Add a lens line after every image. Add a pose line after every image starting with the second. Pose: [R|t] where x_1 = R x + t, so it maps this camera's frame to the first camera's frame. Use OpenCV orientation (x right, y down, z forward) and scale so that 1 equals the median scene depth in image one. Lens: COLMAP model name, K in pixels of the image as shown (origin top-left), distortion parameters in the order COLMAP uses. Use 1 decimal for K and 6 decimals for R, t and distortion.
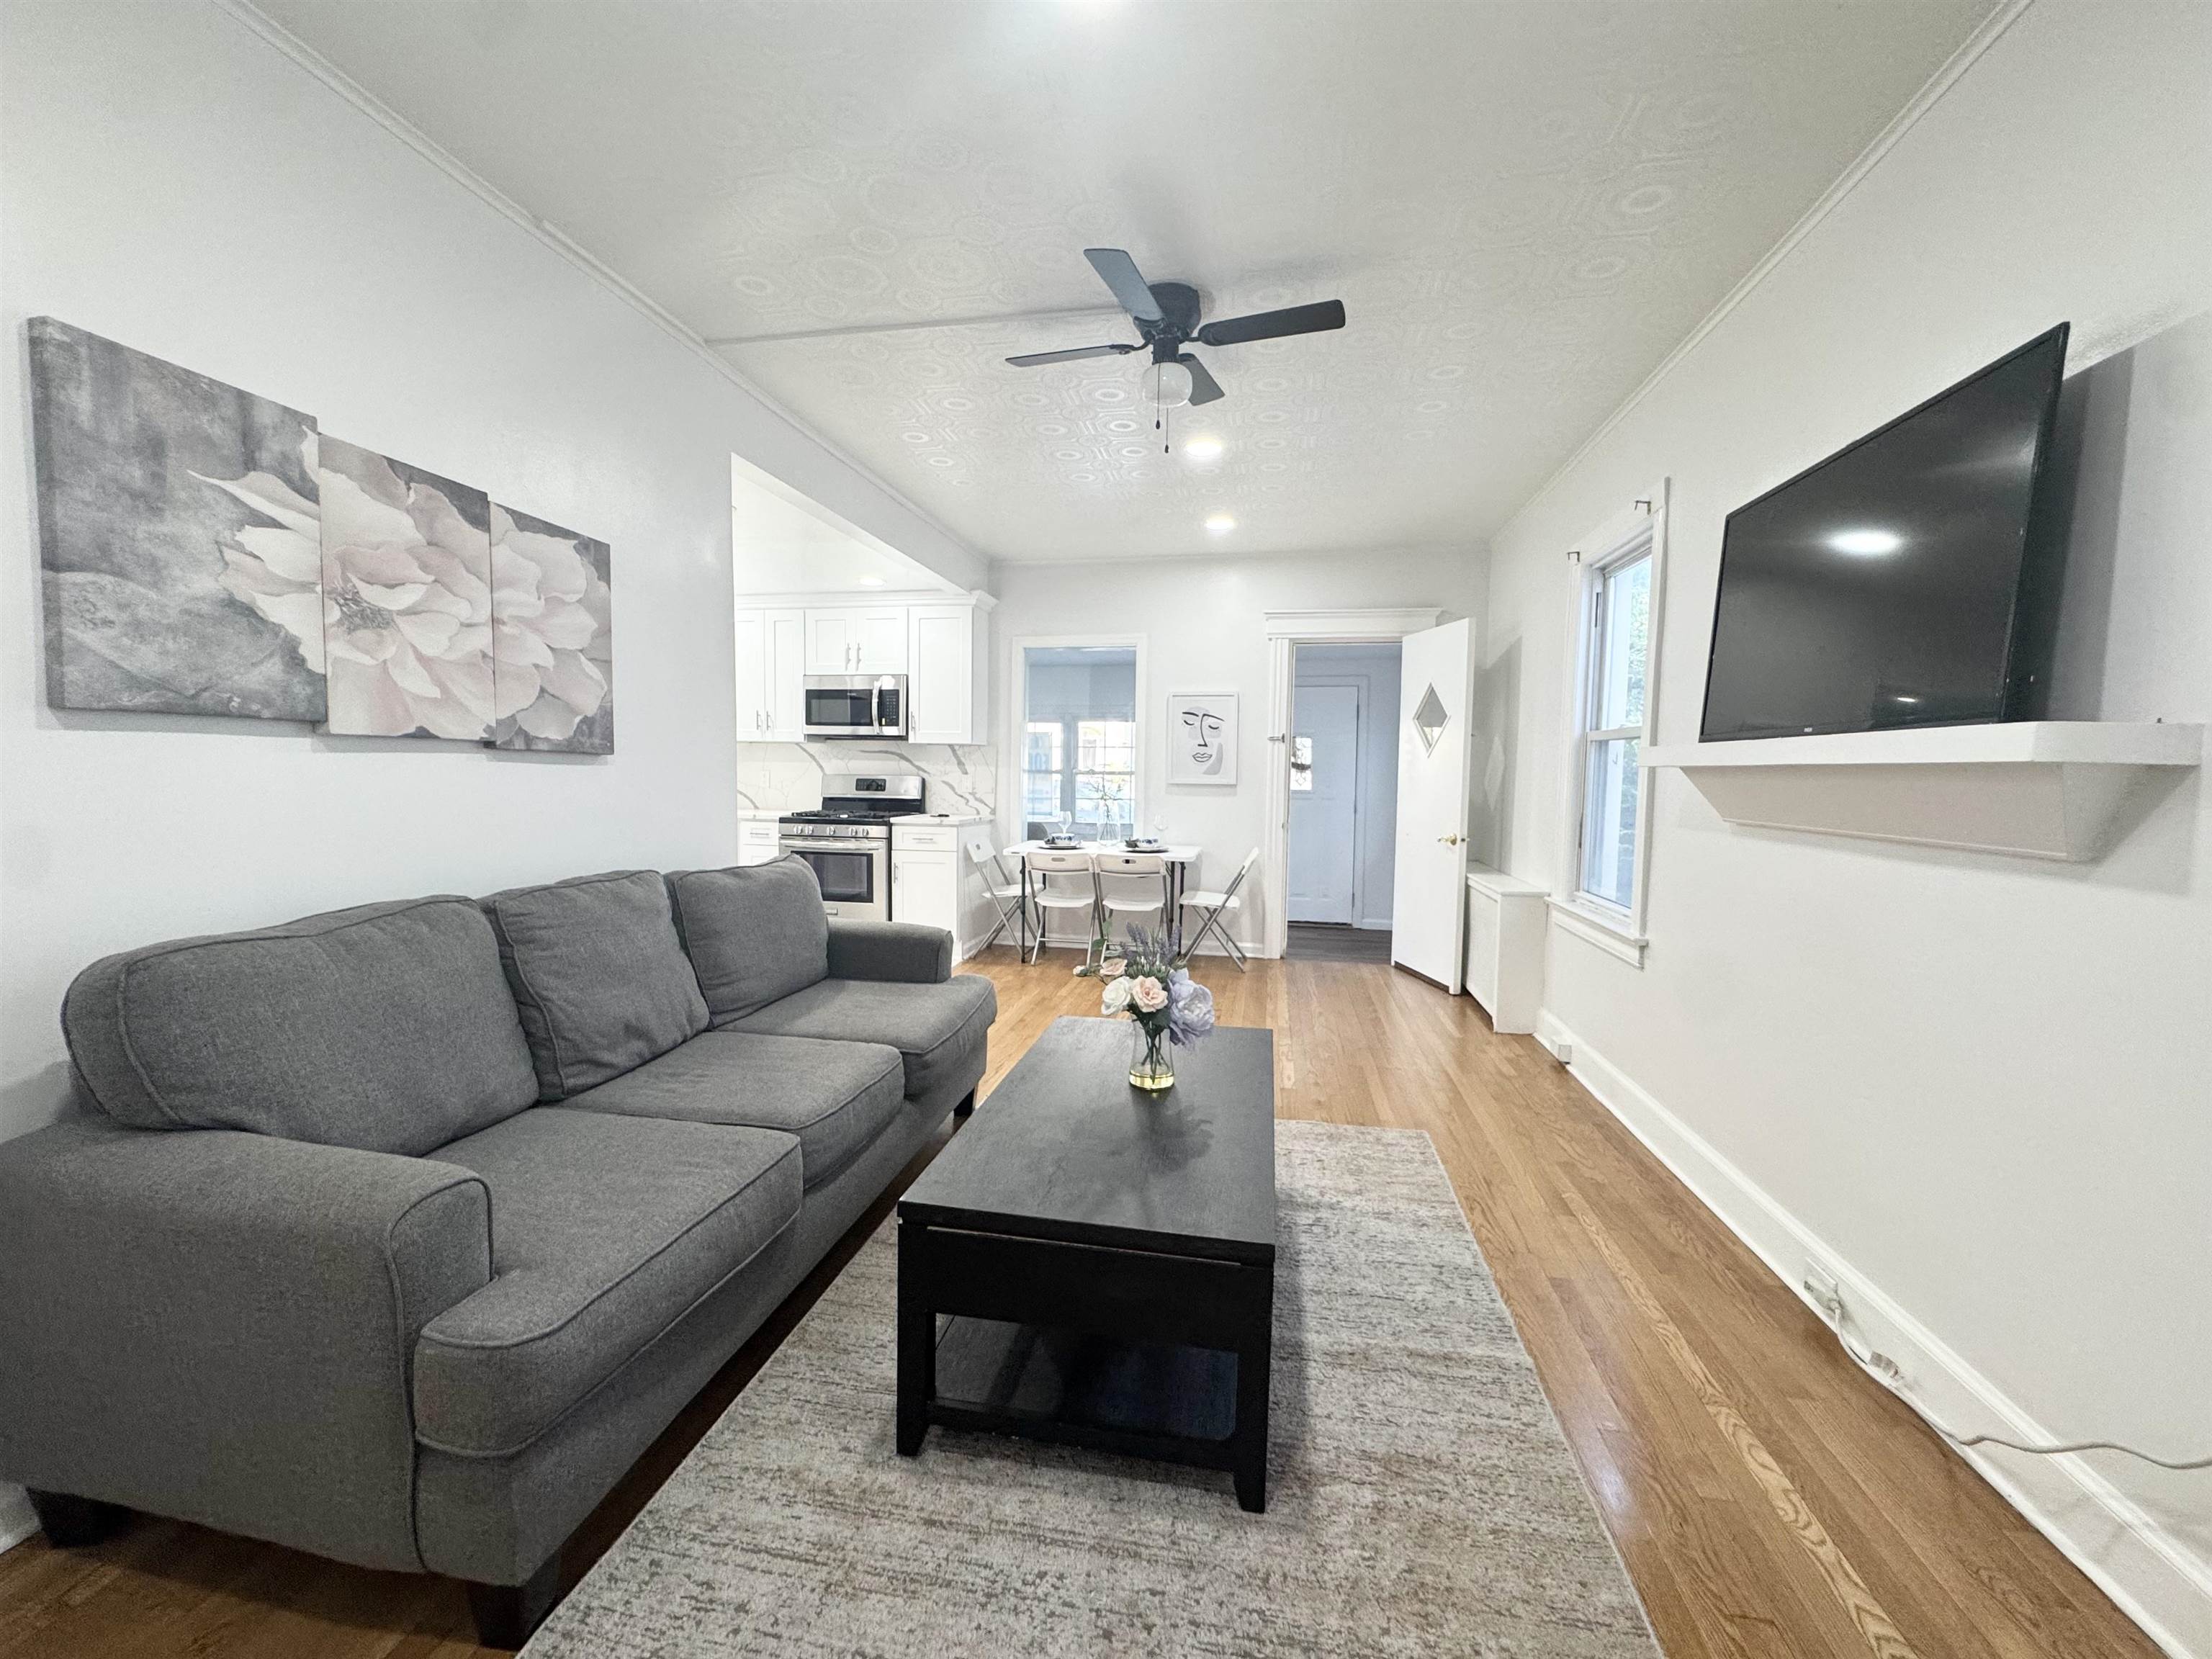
lens RADIAL K [[887.4, 0, 1102.0], [0, 887.4, 824.8], [0, 0, 1]] dist [-0.004279, 0.000743]
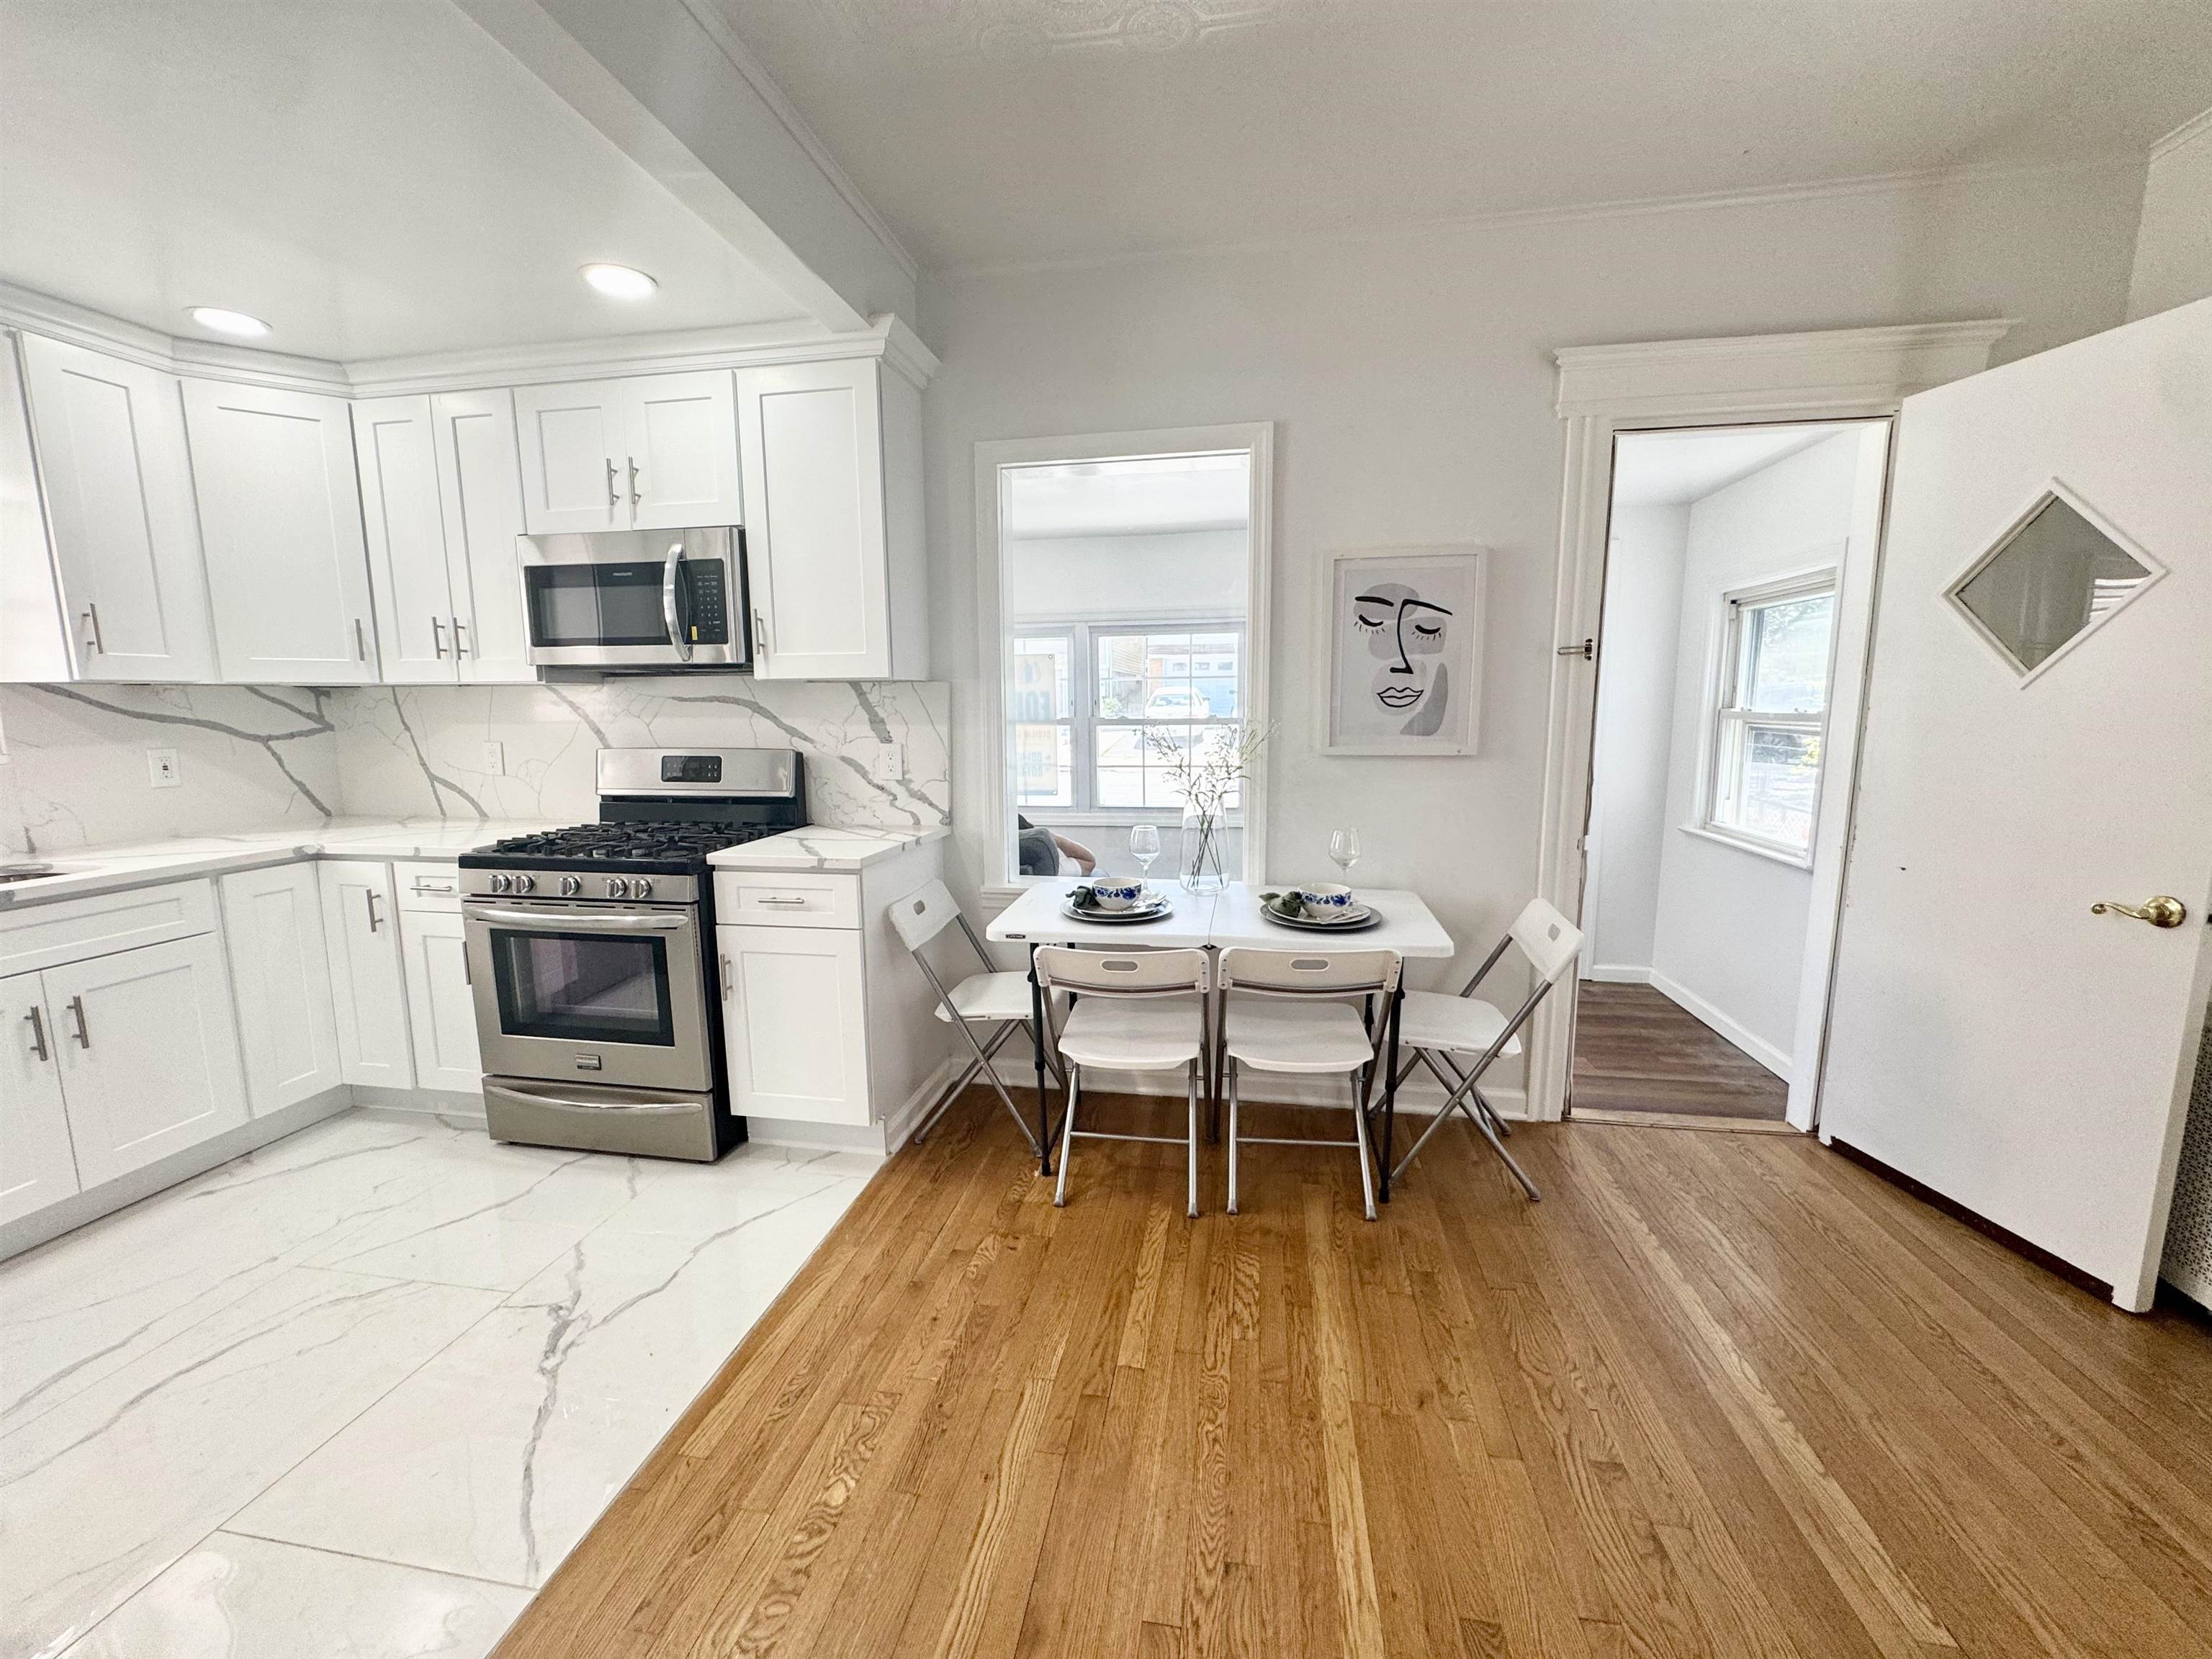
lens RADIAL K [[887.4, 0, 1104.2], [0, 887.4, 827.2], [0, 0, 1]] dist [-0.004279, 0.000743]
pose [[0.999554, -0.025316, 0.015827, -0.120207], [0.023973, 0.996508, 0.079981, -0.124524], [-0.017796, -0.079566, 0.996671, 1.367321]]
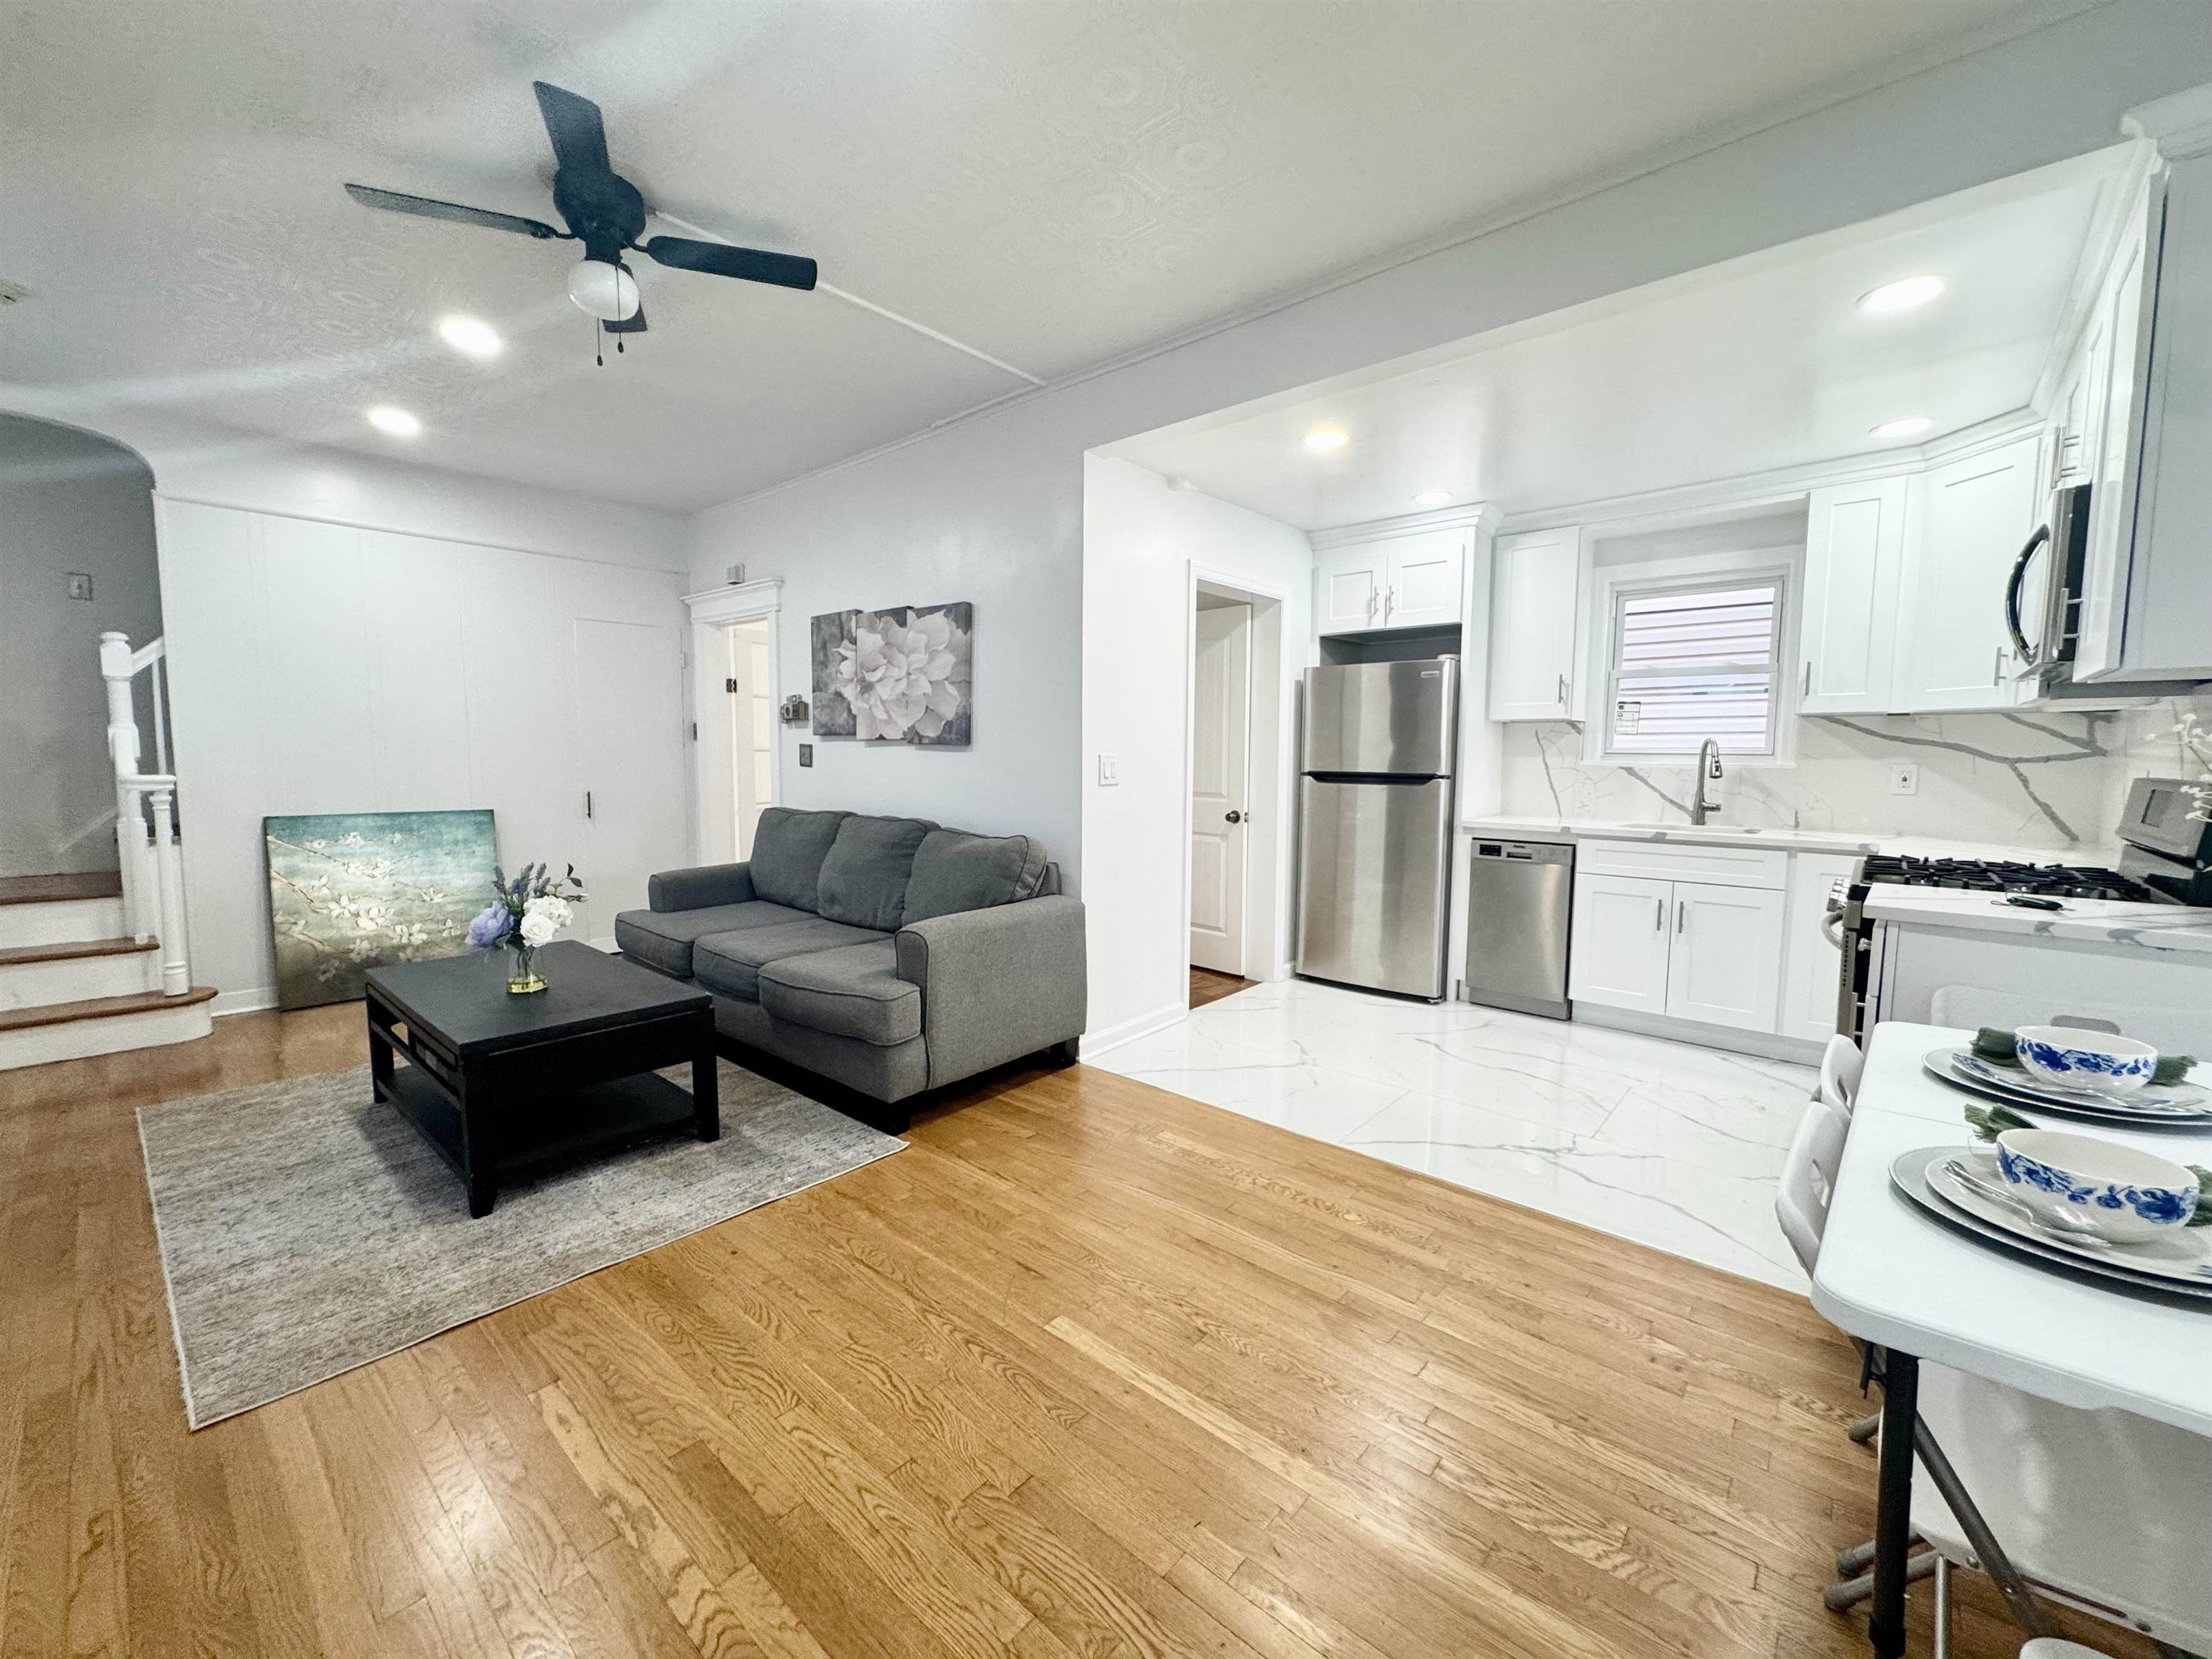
lens RADIAL K [[887.4, 0, 1101.6], [0, 887.4, 830.4], [0, 0, 1]] dist [-0.004279, 0.000743]
pose [[-0.511063, 0.056936, -0.857655, 0.672300], [-0.065865, 0.992276, 0.105121, -0.121318], [0.857016, 0.110213, -0.503366, 2.186477]]
